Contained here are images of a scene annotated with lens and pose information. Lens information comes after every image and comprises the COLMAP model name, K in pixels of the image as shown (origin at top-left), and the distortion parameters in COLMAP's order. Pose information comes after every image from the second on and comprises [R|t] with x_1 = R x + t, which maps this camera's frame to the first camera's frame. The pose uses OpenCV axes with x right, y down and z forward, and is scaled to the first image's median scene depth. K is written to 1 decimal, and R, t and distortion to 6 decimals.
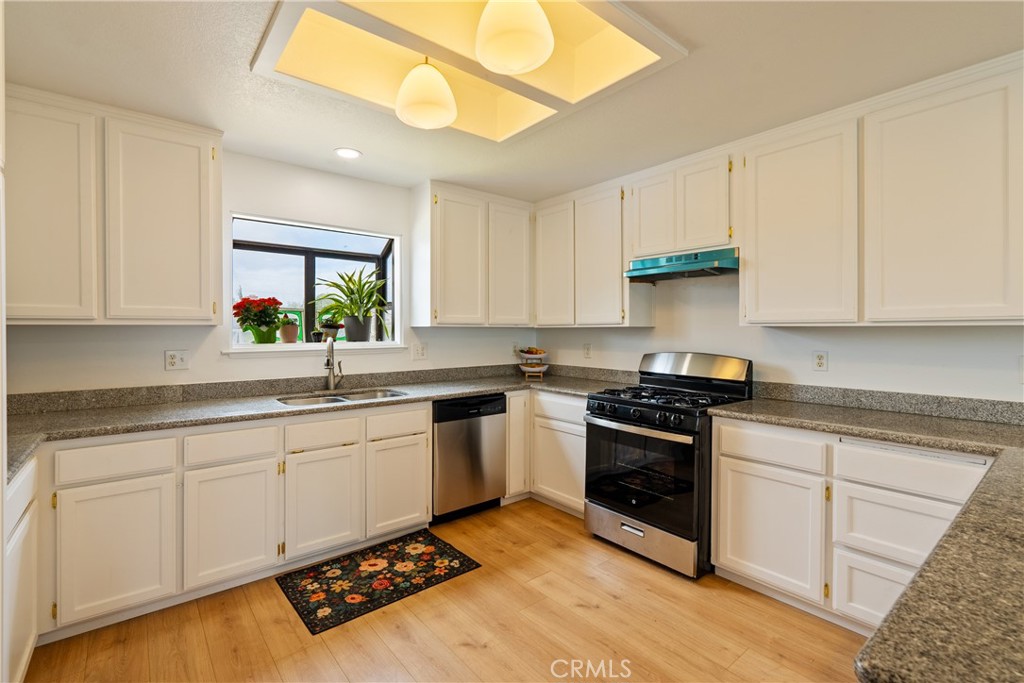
lens RADIAL K [[464.0, 0, 510.9], [0, 464.0, 332.9], [0, 0, 1]] dist [-0.005775, 0.000658]
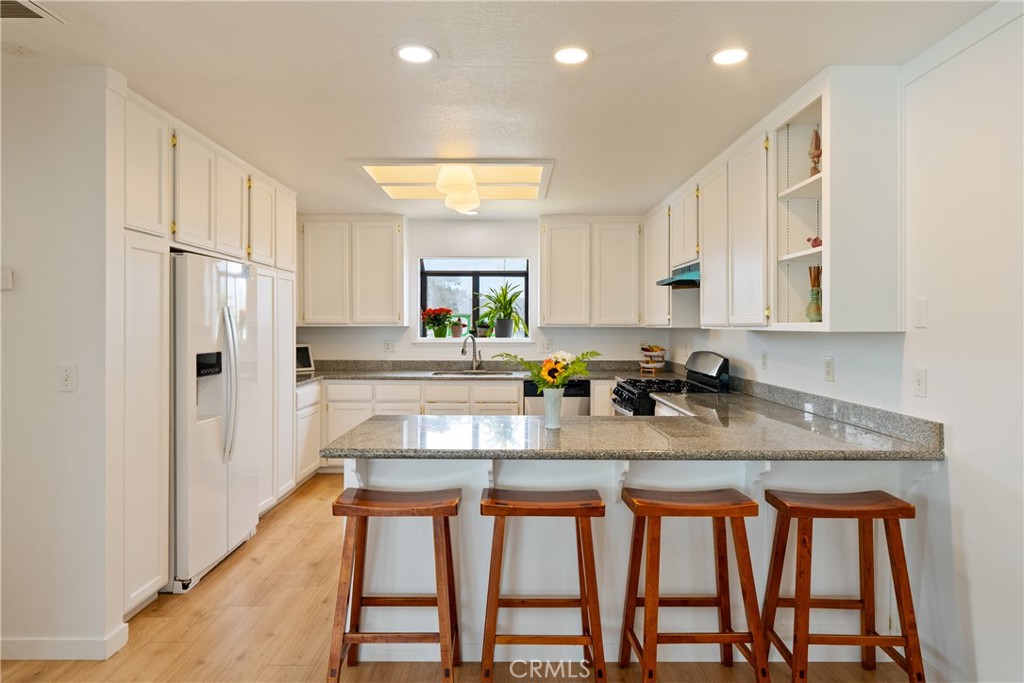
lens RADIAL K [[632.1, 0, 512.7], [0, 632.1, 339.3], [0, 0, 1]] dist [0.003087, 0.000107]
pose [[0.773285, 0.018346, -0.633794, 0.968939], [-0.005411, 0.999736, 0.022337, -0.019179], [0.634036, -0.013844, 0.773180, -0.466418]]
